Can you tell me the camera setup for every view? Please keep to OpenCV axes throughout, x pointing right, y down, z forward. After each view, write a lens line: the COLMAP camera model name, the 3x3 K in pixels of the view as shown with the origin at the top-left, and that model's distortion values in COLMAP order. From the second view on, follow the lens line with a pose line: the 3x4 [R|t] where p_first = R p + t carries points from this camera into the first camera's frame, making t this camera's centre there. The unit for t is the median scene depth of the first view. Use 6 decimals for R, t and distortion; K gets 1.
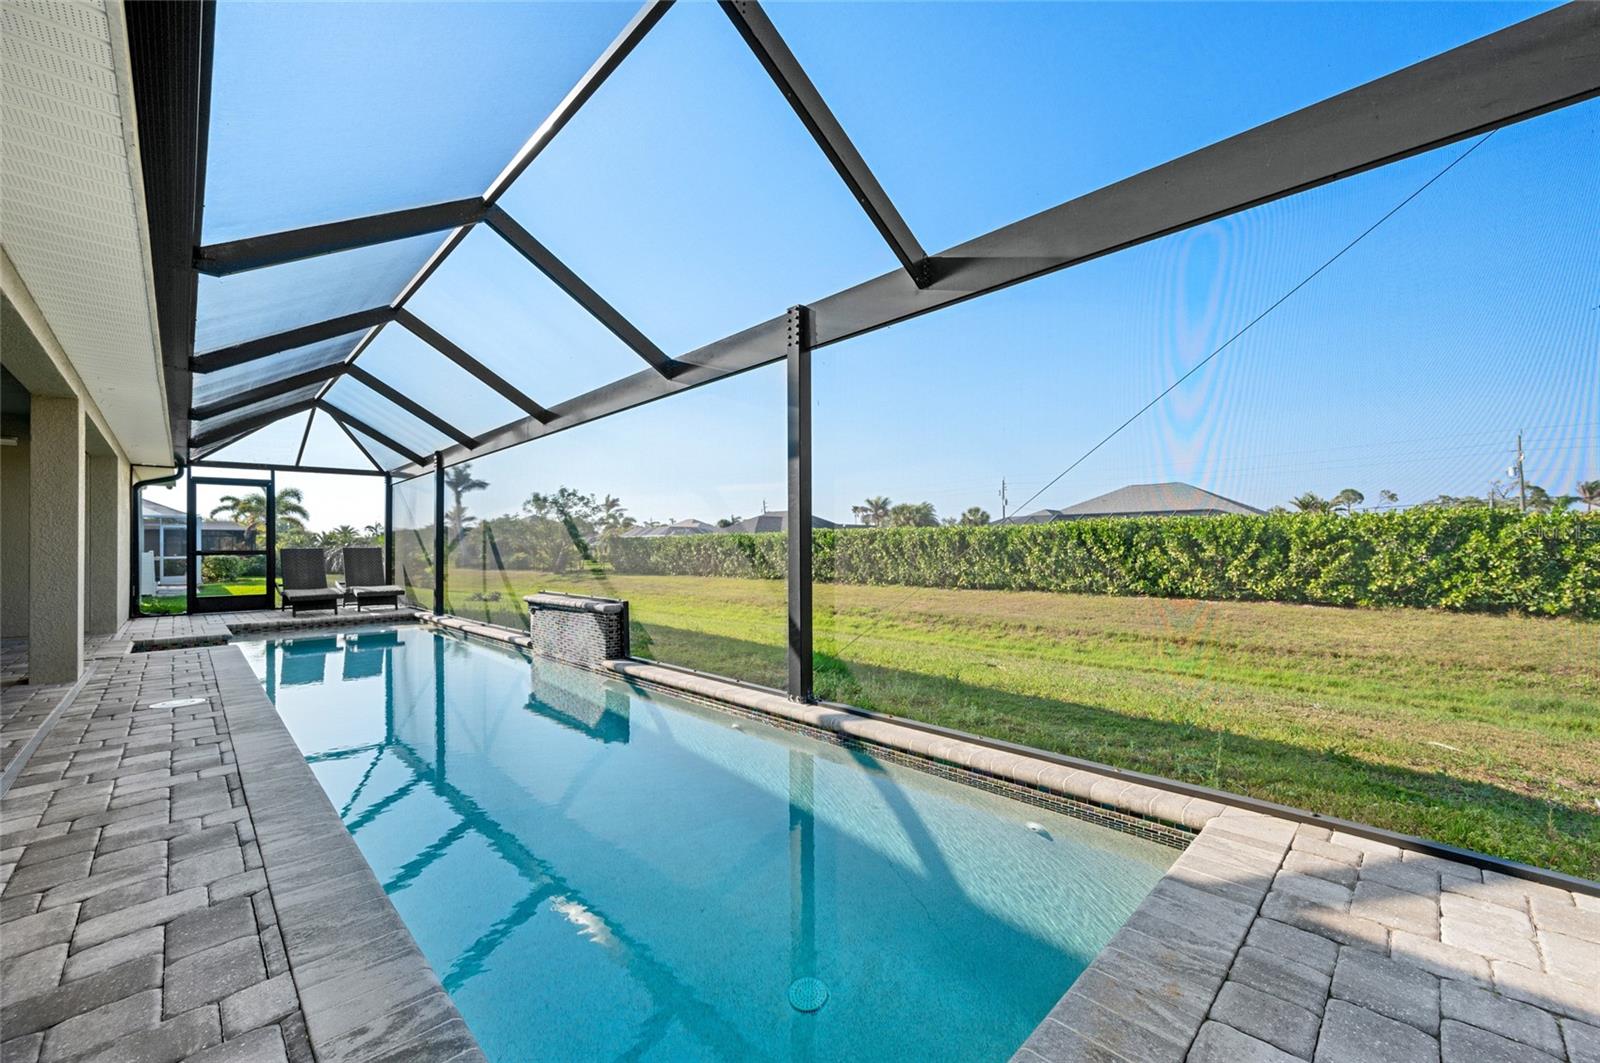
lens RADIAL K [[636.5, 0, 803.9], [0, 636.5, 538.3], [0, 0, 1]] dist [-0.000093, -0.000060]
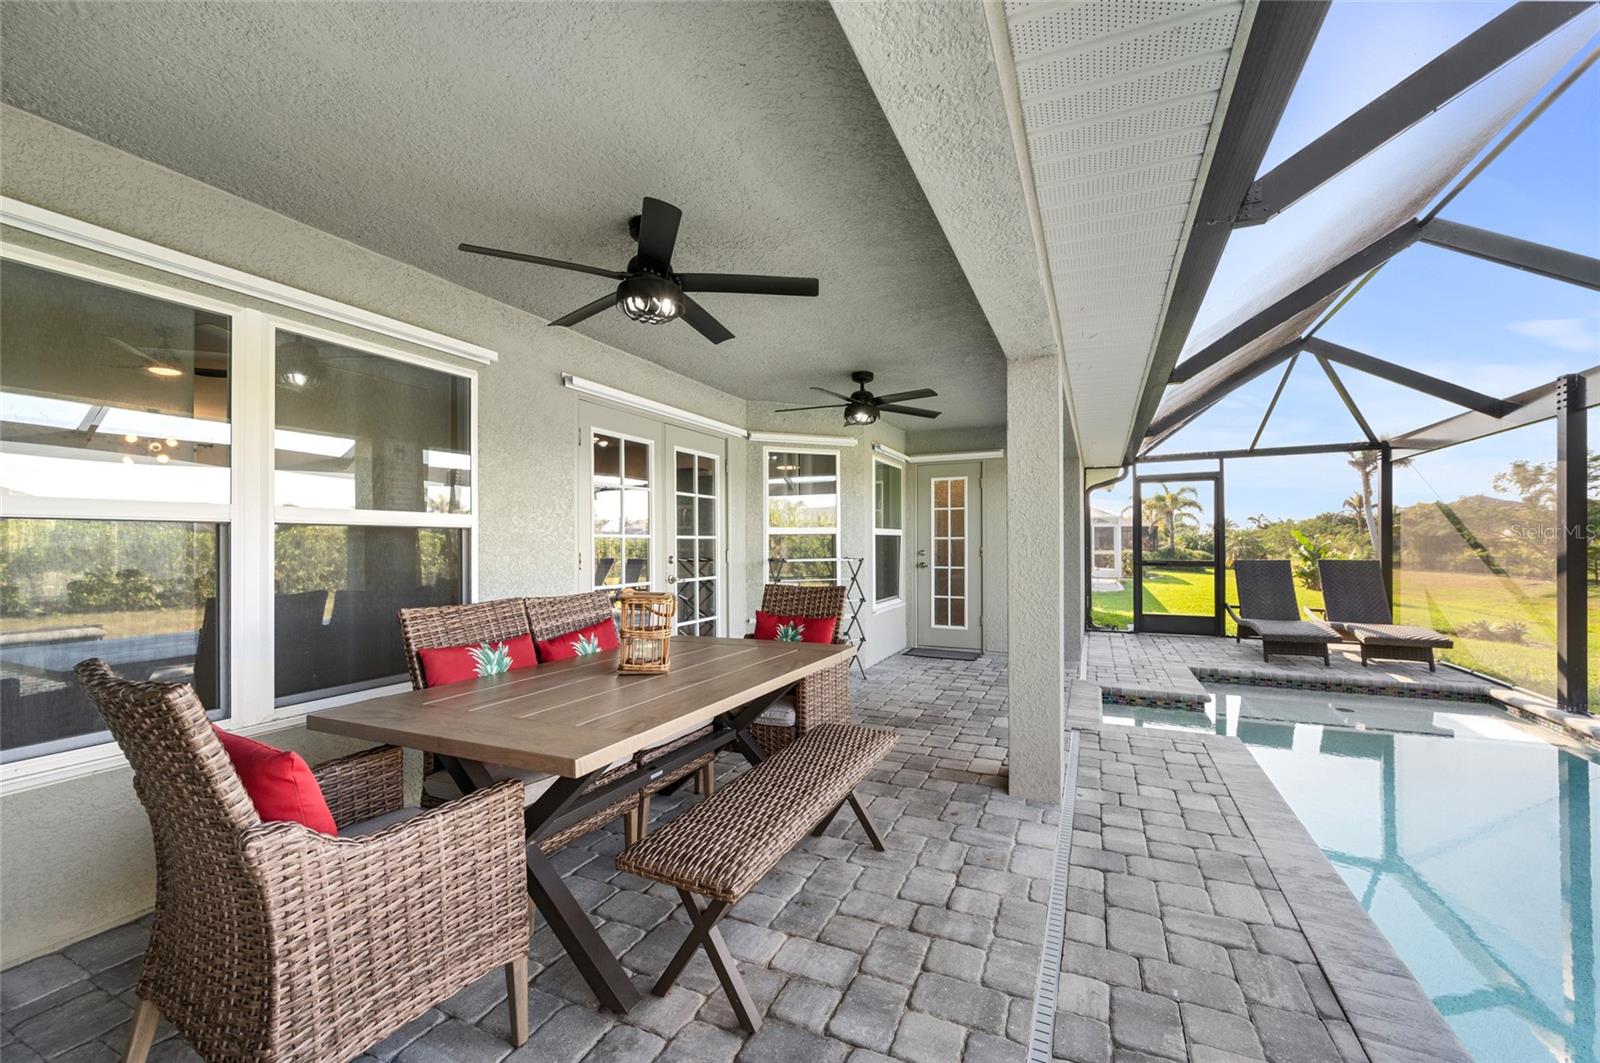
lens RADIAL K [[636.5, 0, 803.9], [0, 636.5, 538.3], [0, 0, 1]] dist [-0.000093, -0.000060]
pose [[0.358193, -0.000638, -0.933647, -0.263767], [0.013790, 0.999894, 0.004607, -0.018211], [0.933546, -0.014525, 0.358164, 0.220902]]
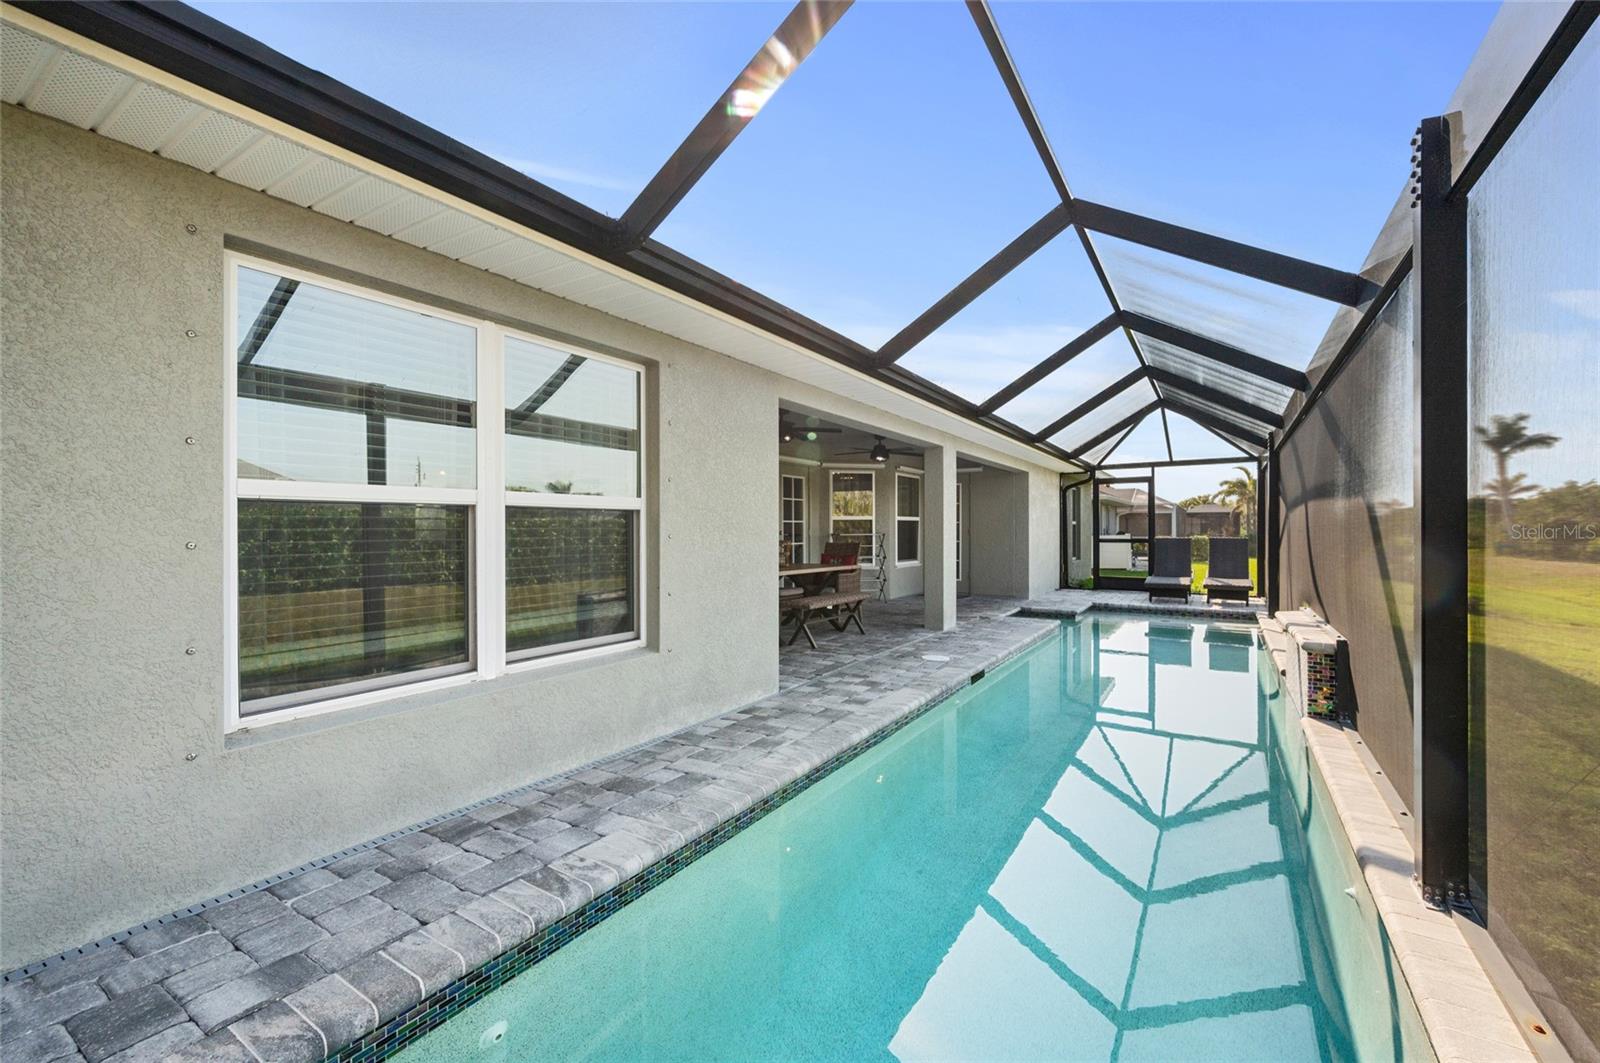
lens RADIAL K [[652.2, 0, 798.5], [0, 652.2, 525.2], [0, 0, 1]] dist [0.000754, -0.000639]
pose [[0.222719, 0.001261, -0.974882, 0.127733], [0.012715, 0.999910, 0.004199, -0.016596], [0.974800, -0.013330, 0.222683, 0.127035]]
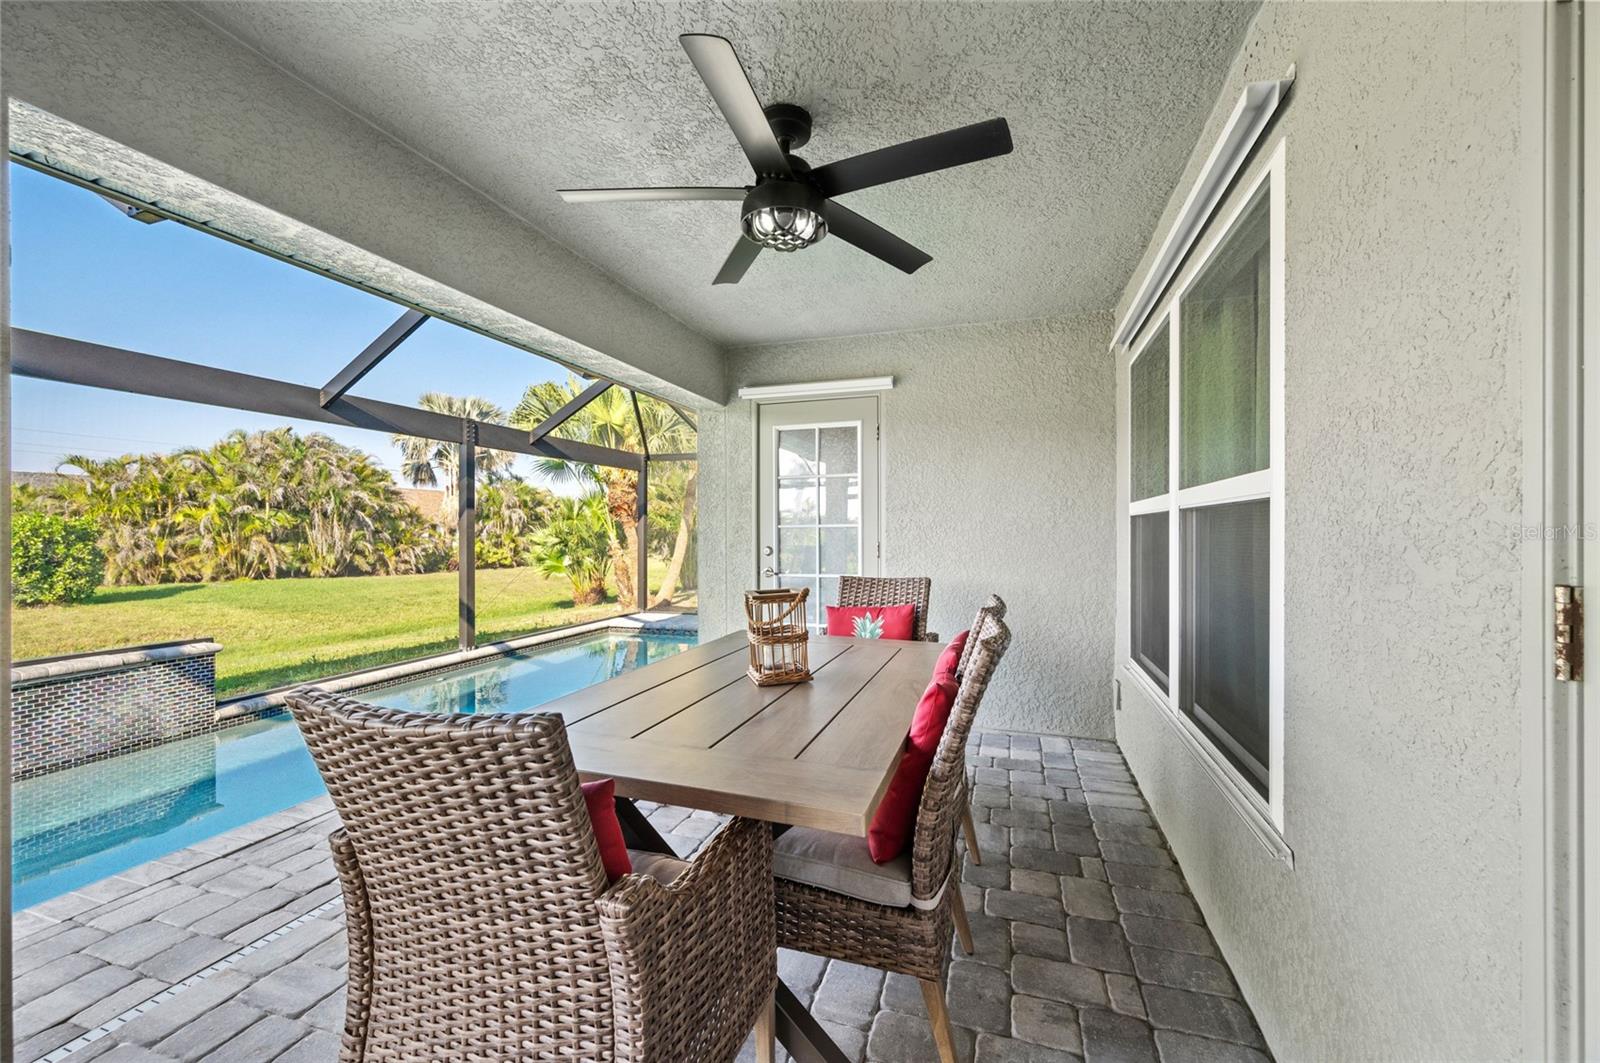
lens RADIAL K [[636.5, 0, 803.9], [0, 636.5, 538.3], [0, 0, 1]] dist [-0.000093, -0.000060]
pose [[-0.468214, -0.000366, 0.883615, -0.637805], [-0.012158, 0.999908, -0.006028, -0.013372], [-0.883531, -0.013565, -0.468176, 0.330357]]
